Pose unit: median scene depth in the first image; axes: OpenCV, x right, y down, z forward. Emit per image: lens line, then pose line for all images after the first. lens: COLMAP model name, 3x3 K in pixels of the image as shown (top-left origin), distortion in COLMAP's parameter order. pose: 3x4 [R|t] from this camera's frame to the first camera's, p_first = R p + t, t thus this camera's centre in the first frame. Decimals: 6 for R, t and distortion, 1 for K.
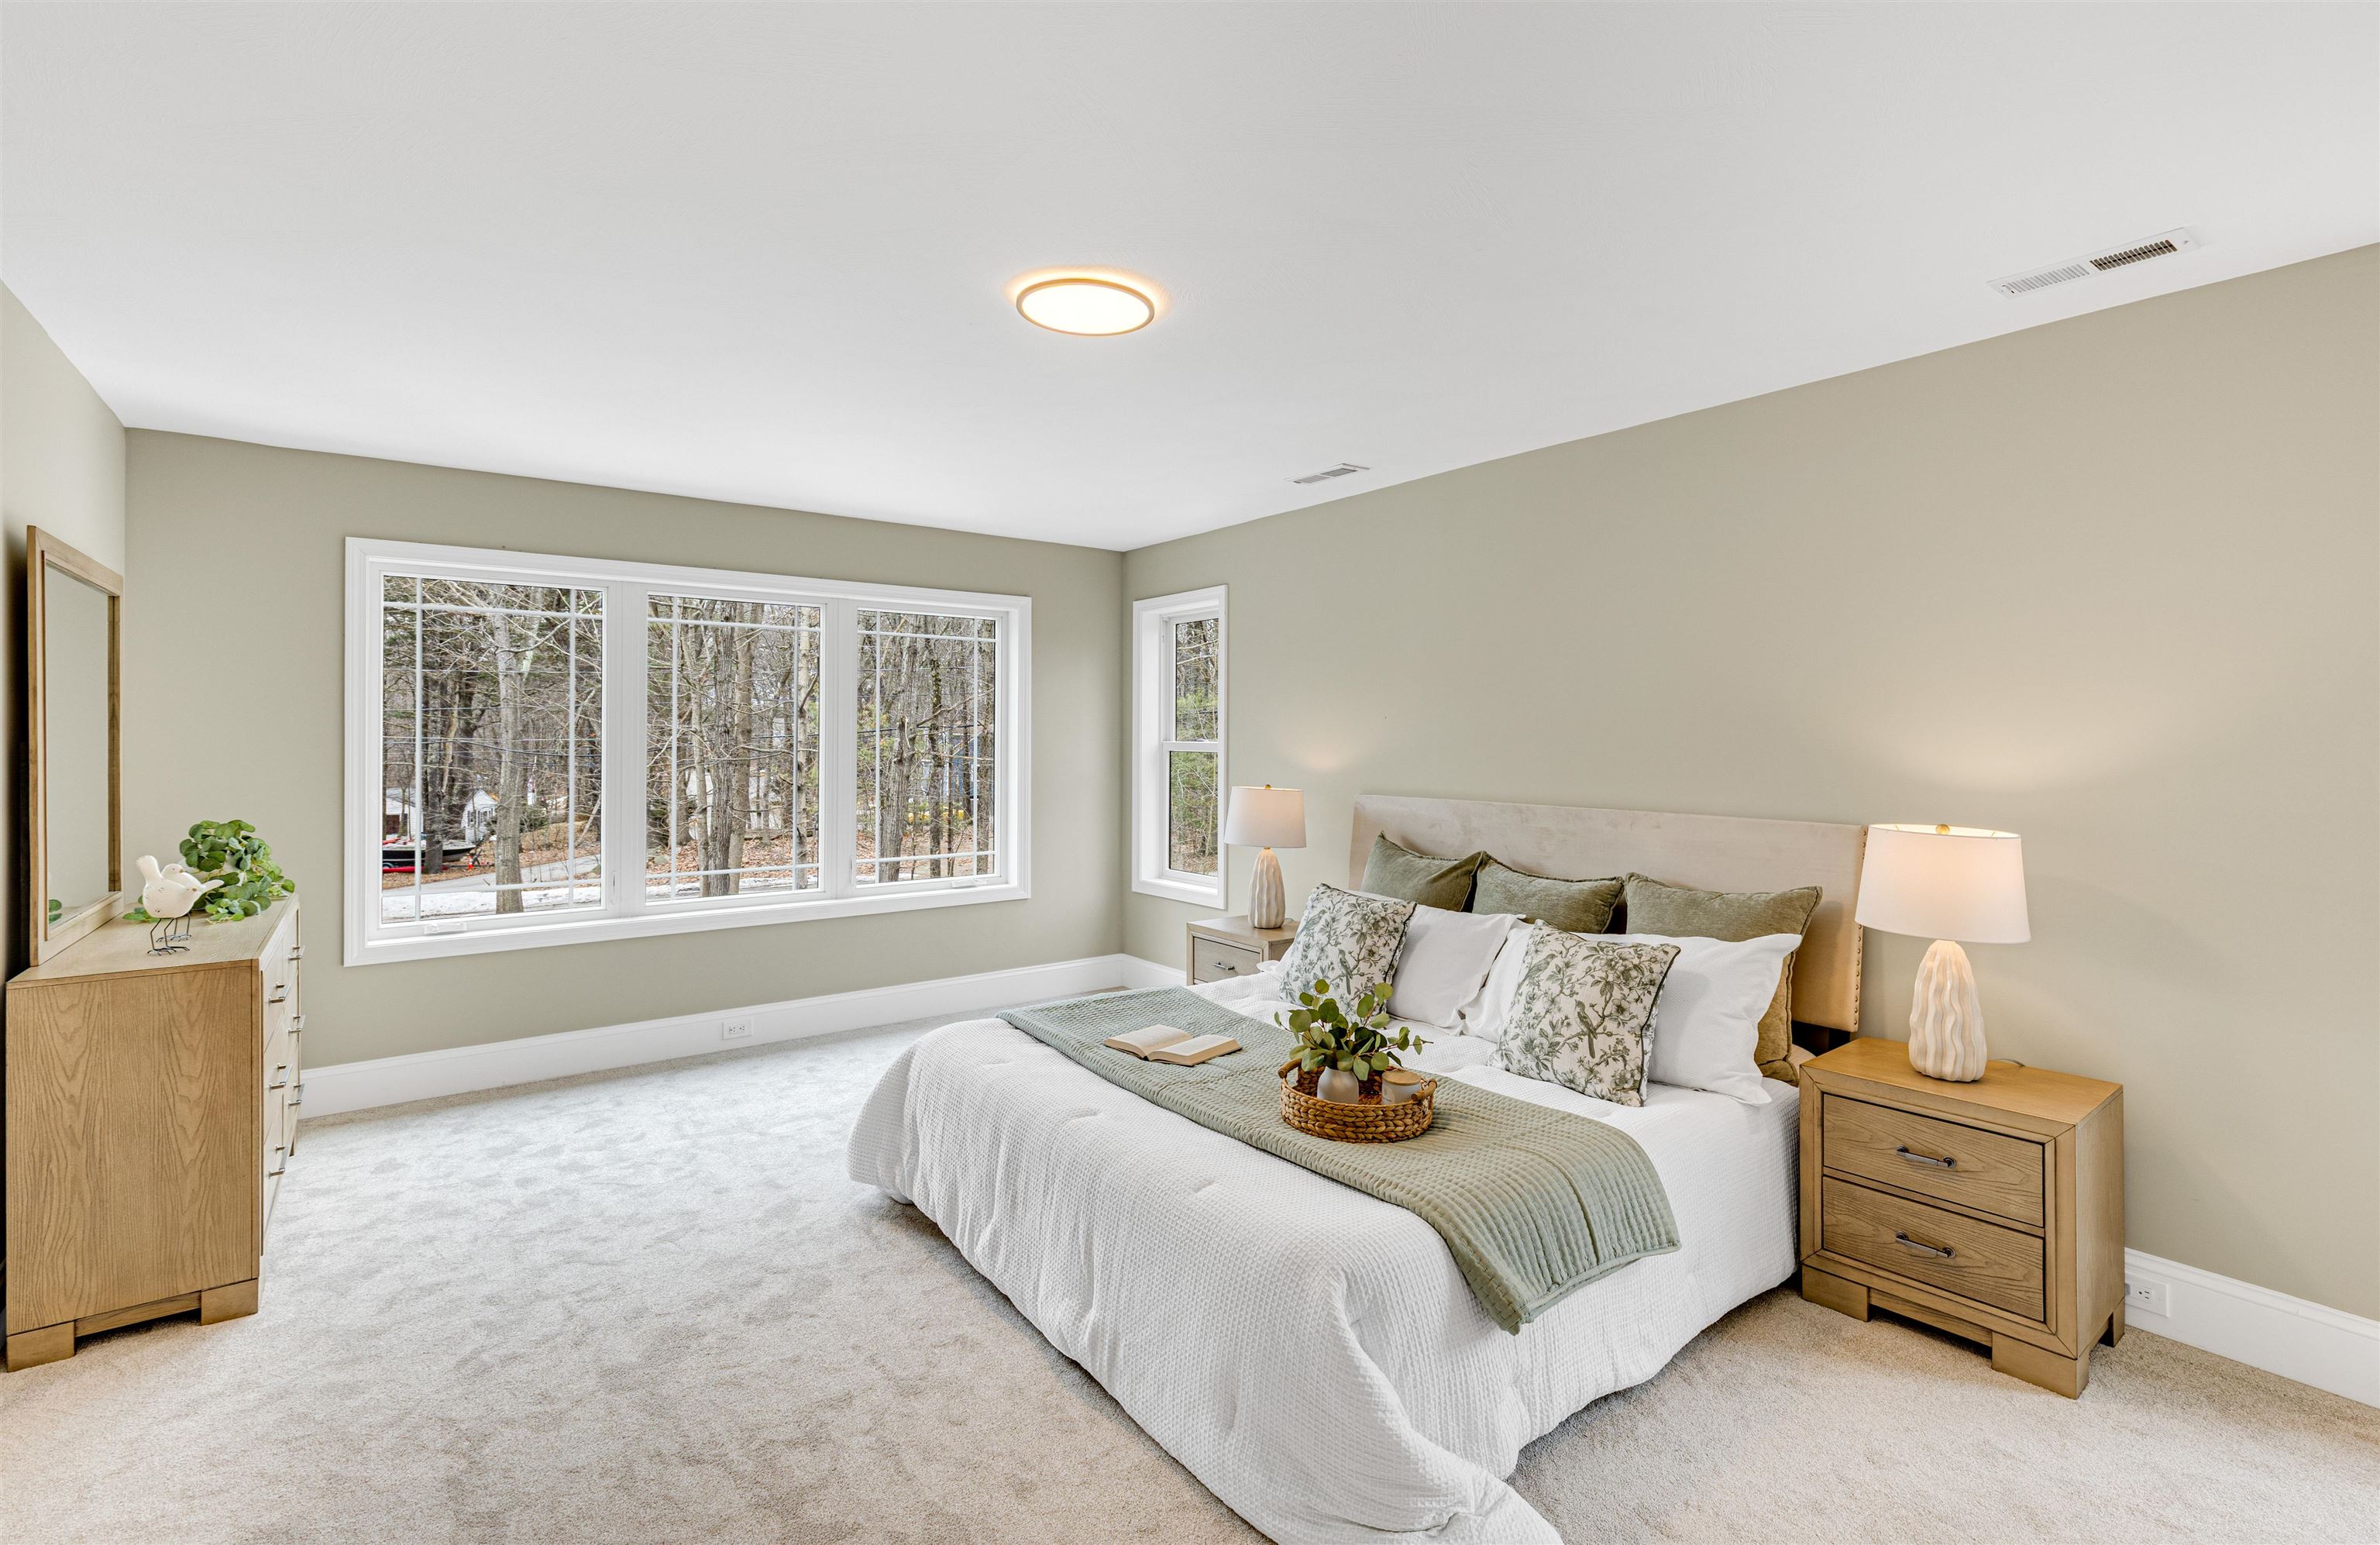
lens RADIAL K [[1051.4, 0, 1221.9], [0, 1051.4, 727.0], [0, 0, 1]] dist [0.014219, -0.000408]
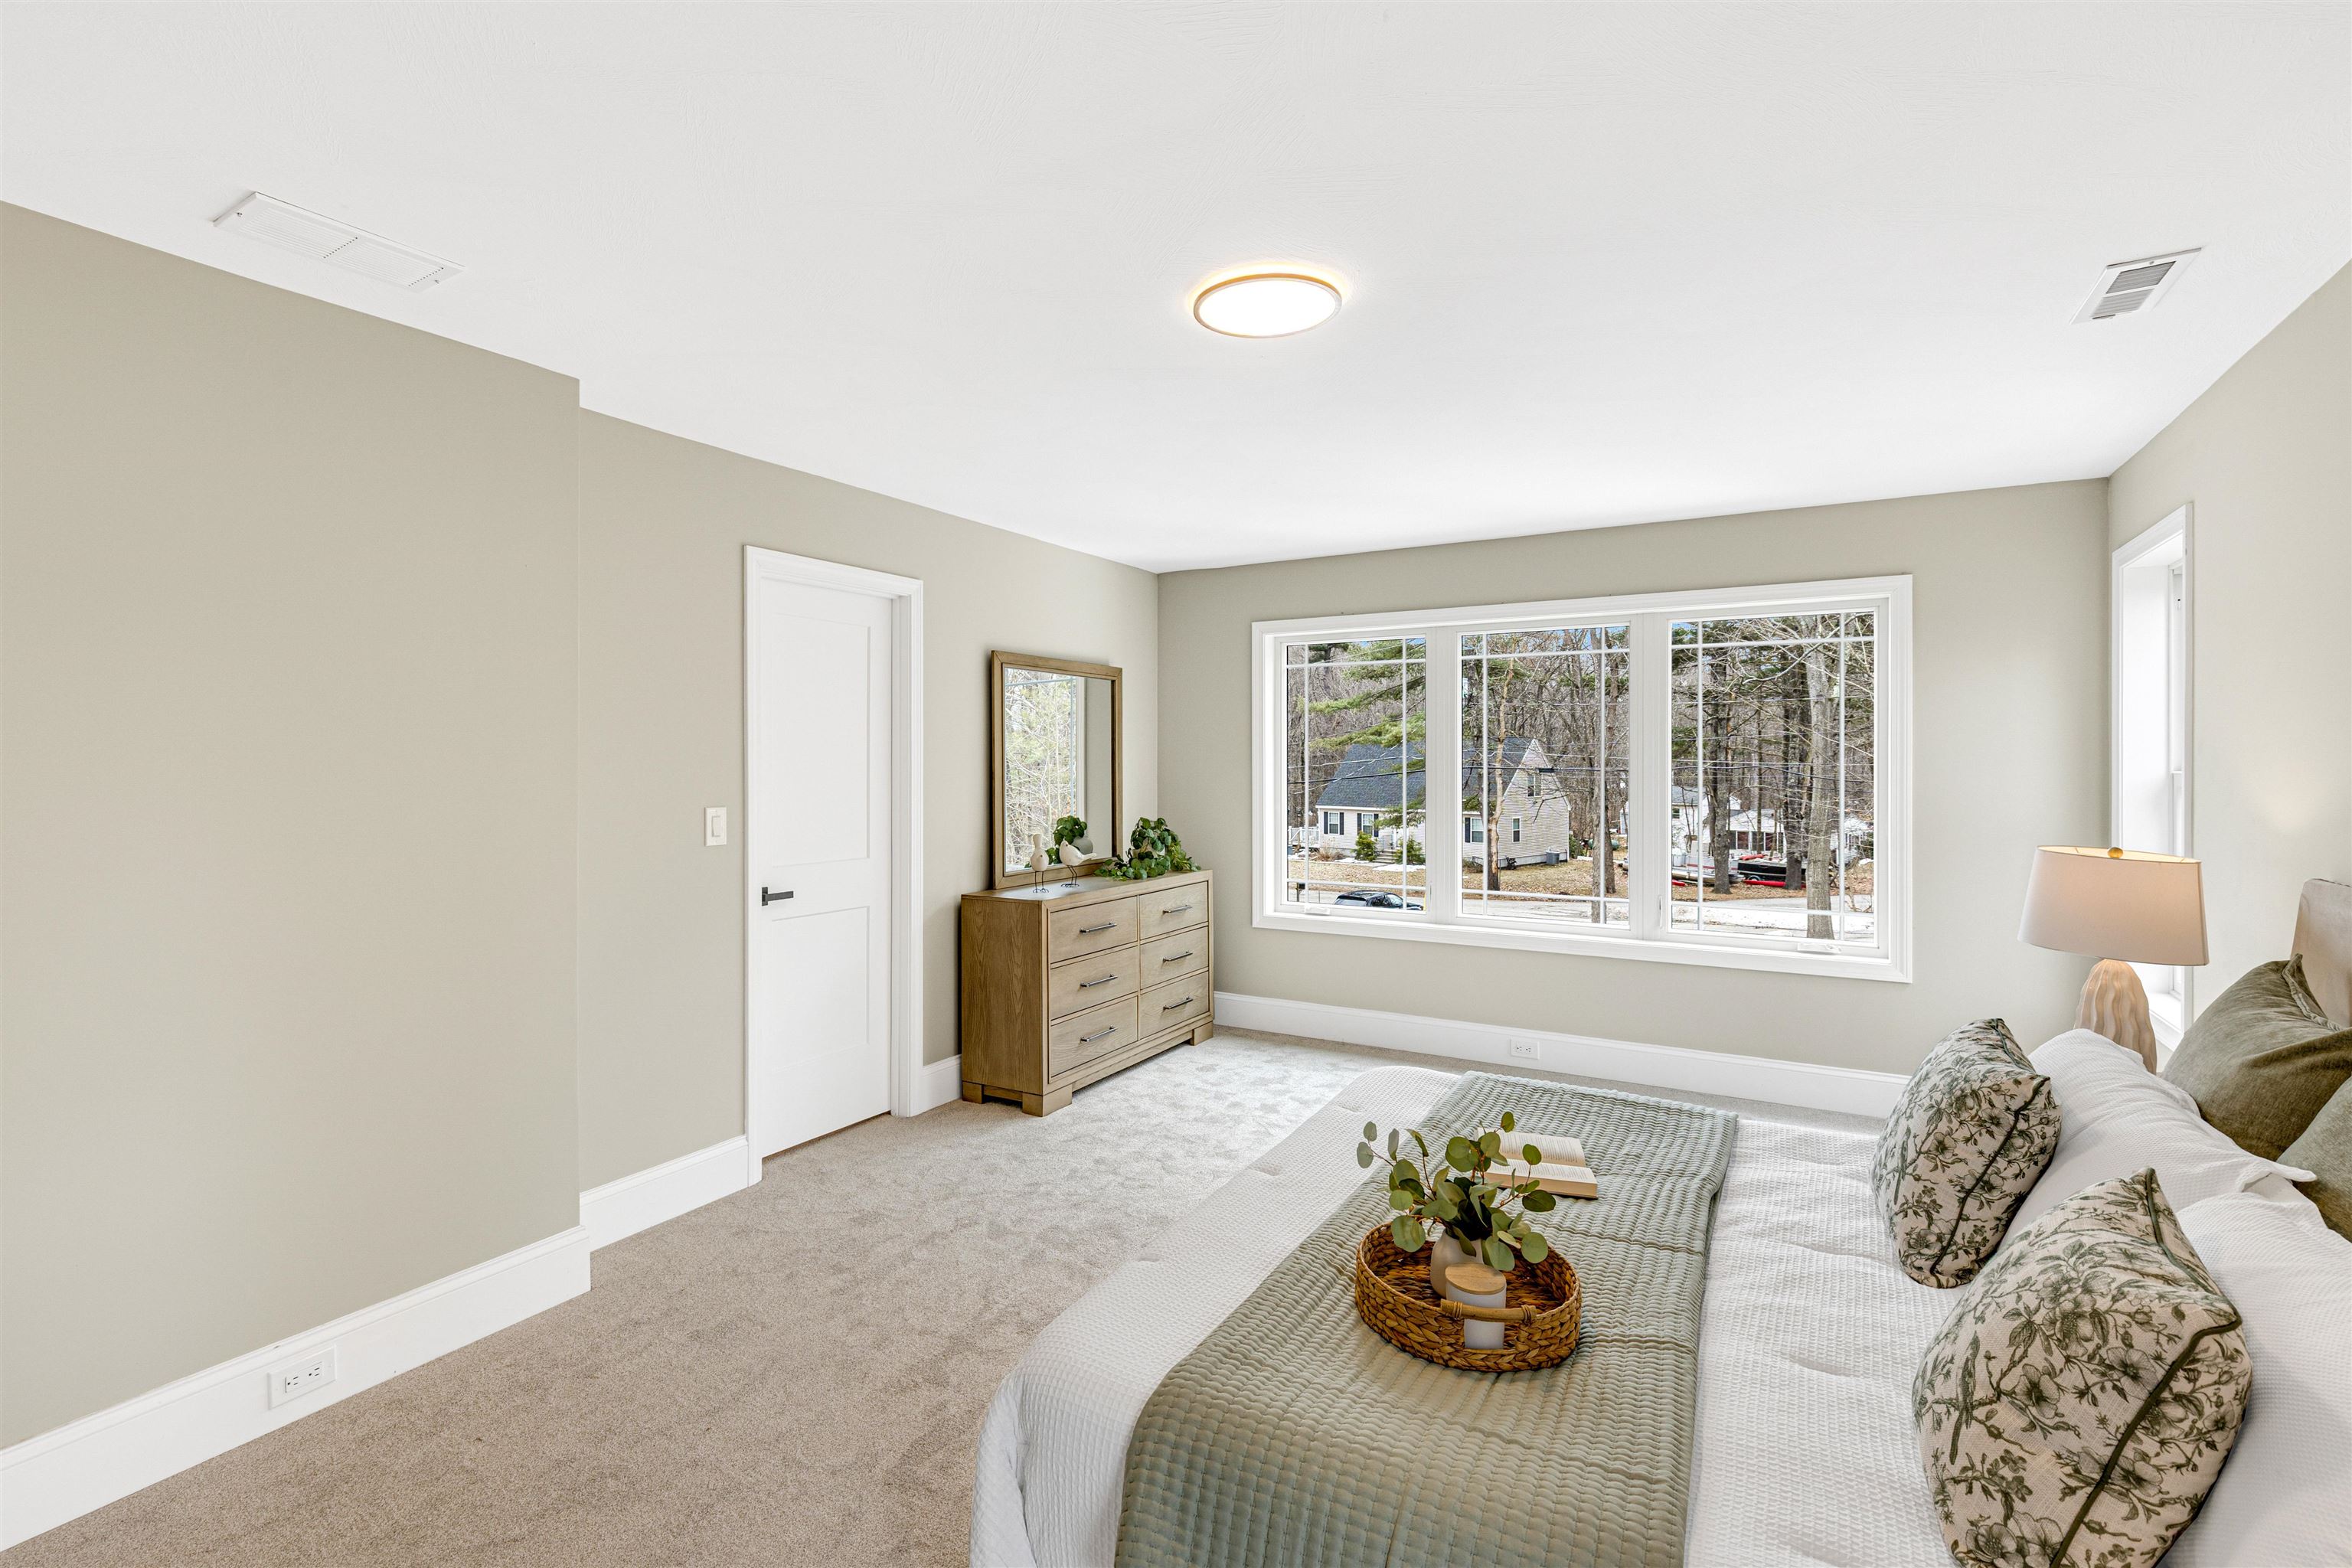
lens RADIAL K [[1092.3, 0, 1236.7], [0, 1092.3, 749.3], [0, 0, 1]] dist [0.013707, 0.000075]
pose [[0.408735, -0.012804, -0.912563, 0.569859], [0.008660, 0.999911, -0.010151, 0.003379], [0.912612, -0.003754, 0.408809, 0.442034]]
